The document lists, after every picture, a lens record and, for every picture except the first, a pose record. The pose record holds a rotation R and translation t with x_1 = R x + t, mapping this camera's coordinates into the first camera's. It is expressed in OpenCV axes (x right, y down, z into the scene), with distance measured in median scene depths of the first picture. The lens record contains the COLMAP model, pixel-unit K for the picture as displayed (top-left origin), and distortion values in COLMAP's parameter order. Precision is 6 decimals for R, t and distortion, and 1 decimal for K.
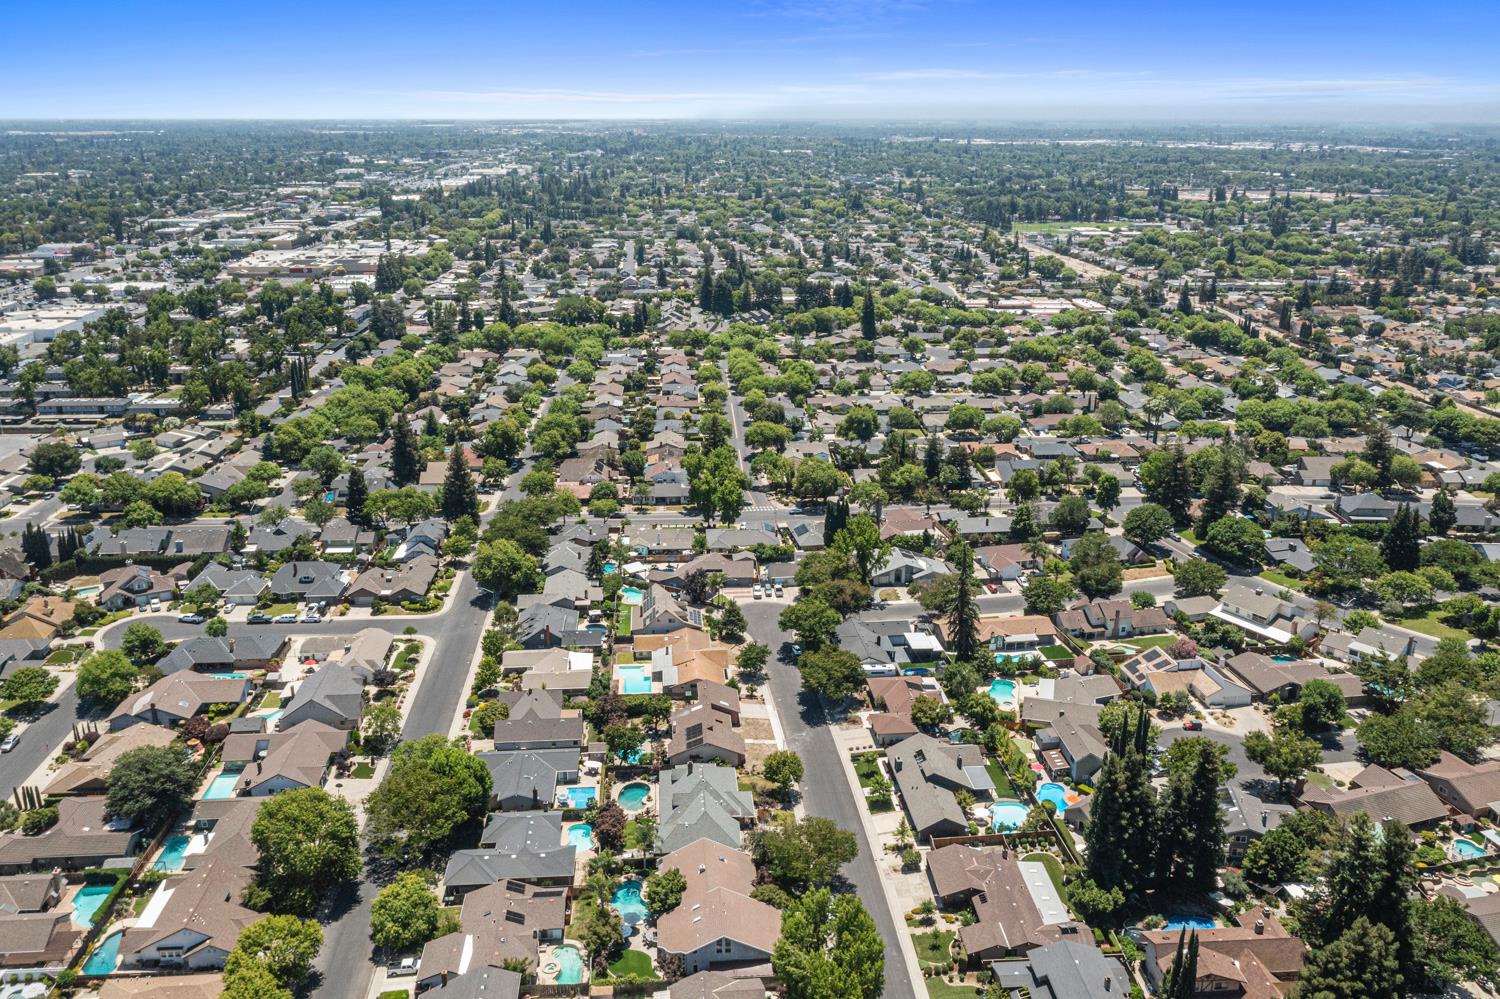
lens RADIAL K [[1184.6, 0, 750.0], [0, 1184.6, 499.5], [0, 0, 1]] dist [-0.005984, -0.001239]
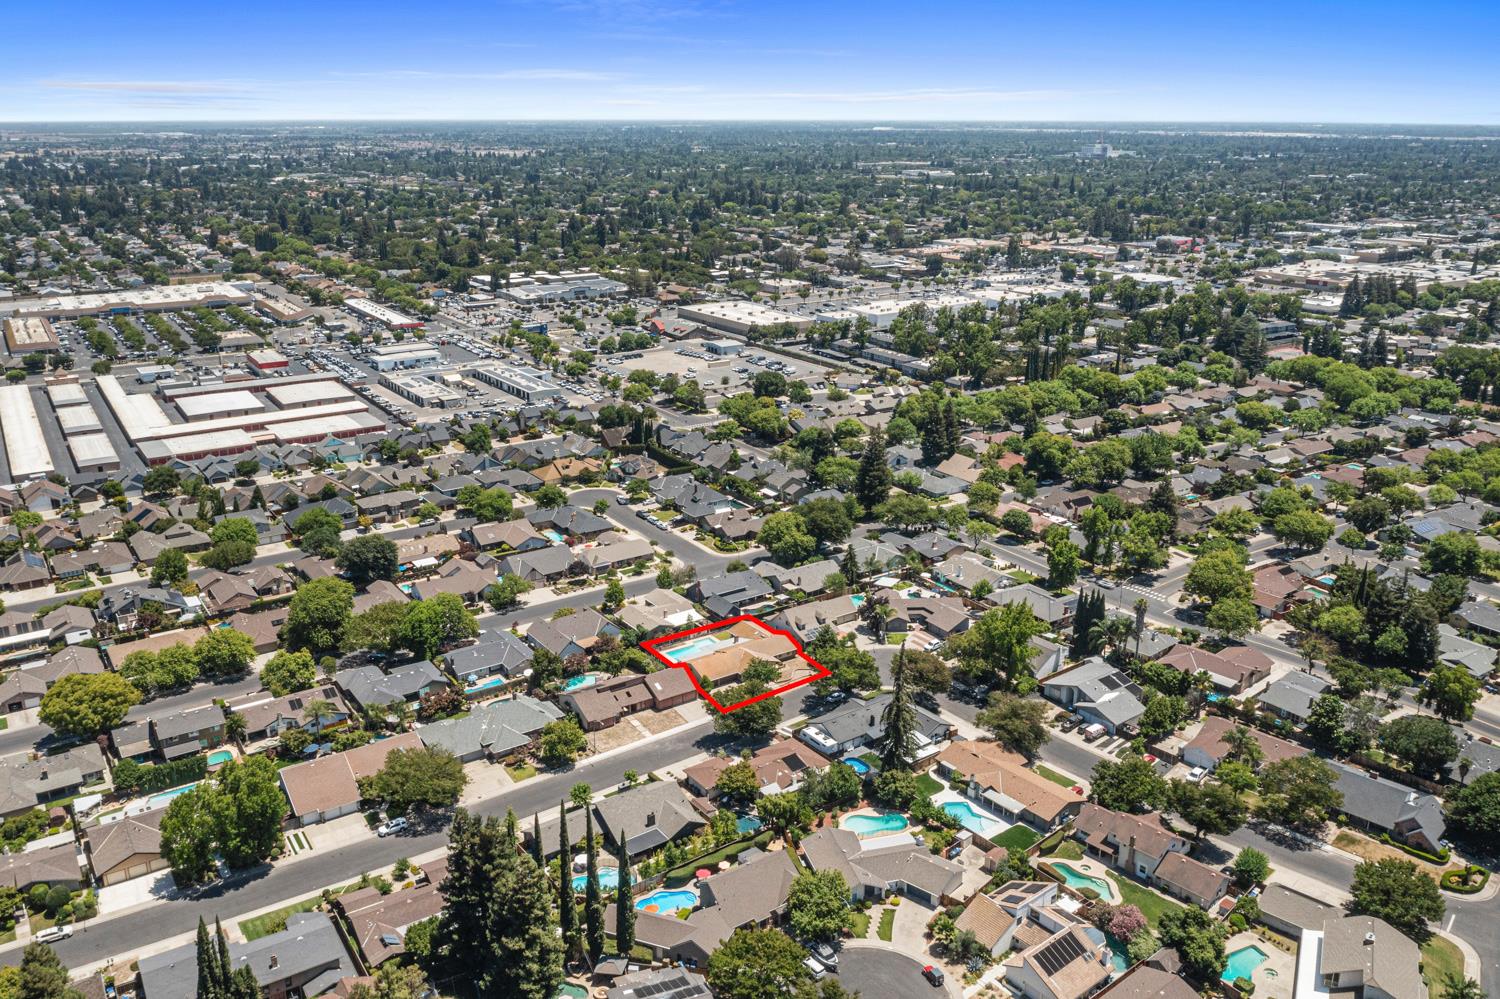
lens RADIAL K [[1184.6, 0, 750.0], [0, 1184.6, 499.5], [0, 0, 1]] dist [-0.005984, -0.001239]
pose [[0.480870, 0.258923, -0.837689, 0.713981], [-0.267227, 0.953227, 0.141235, -0.127010], [0.835077, 0.155937, 0.527570, 0.419234]]
